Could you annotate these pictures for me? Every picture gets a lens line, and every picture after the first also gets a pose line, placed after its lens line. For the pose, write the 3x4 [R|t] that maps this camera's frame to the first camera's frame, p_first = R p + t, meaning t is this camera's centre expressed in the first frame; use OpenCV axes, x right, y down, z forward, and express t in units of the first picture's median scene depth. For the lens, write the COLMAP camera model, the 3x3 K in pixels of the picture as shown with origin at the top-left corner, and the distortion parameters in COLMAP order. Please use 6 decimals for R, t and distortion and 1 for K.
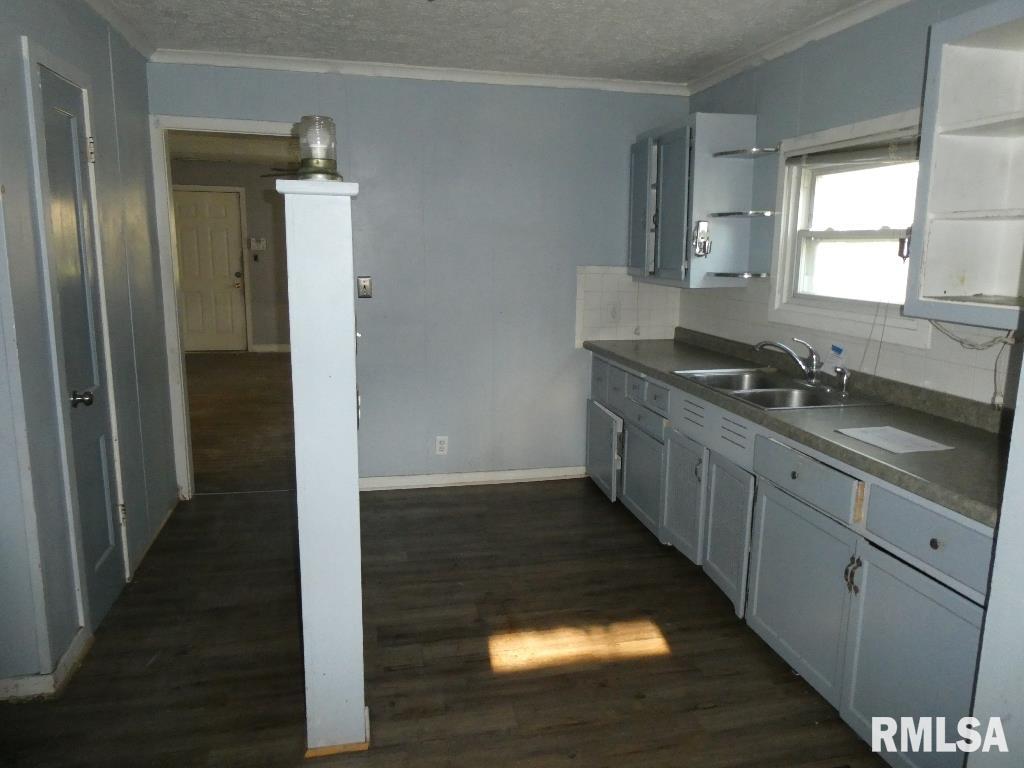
lens RADIAL K [[710.8, 0, 512.0], [0, 710.8, 384.0], [0, 0, 1]] dist [-0.057248, 0.000095]
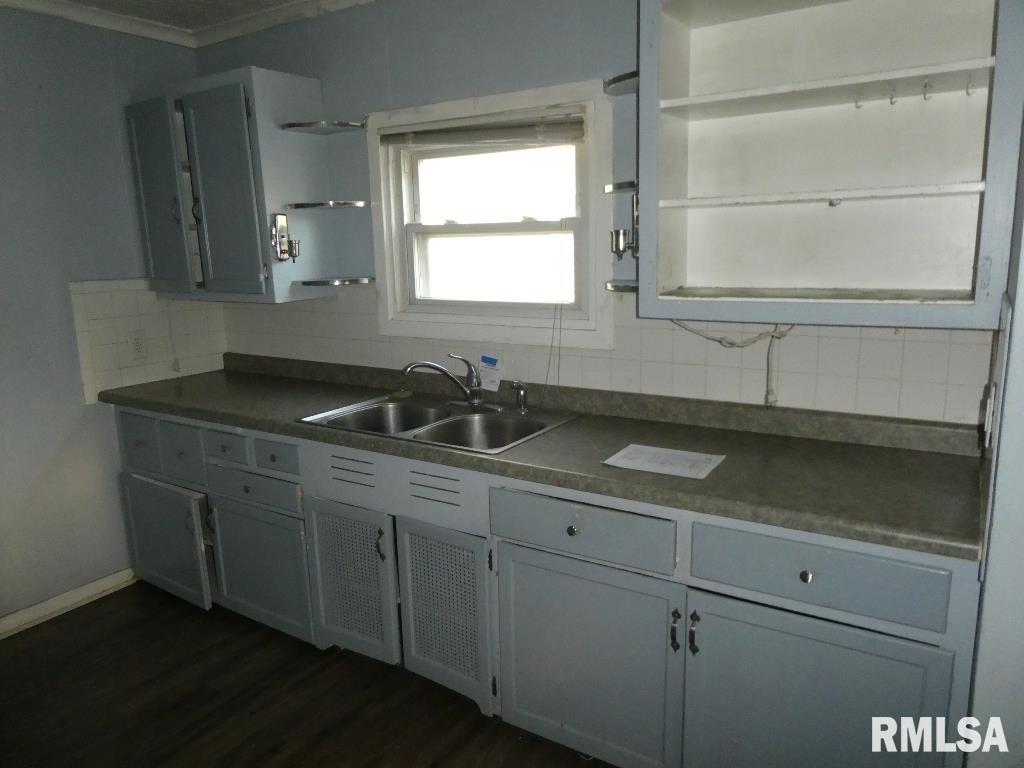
lens RADIAL K [[691.4, 0, 512.0], [0, 691.4, 384.0], [0, 0, 1]] dist [-0.022023, 0.001229]
pose [[0.689590, -0.159165, 0.706493, -0.114078], [0.156954, 0.985210, 0.068758, -0.066056], [-0.706987, 0.063472, 0.704372, 0.332321]]
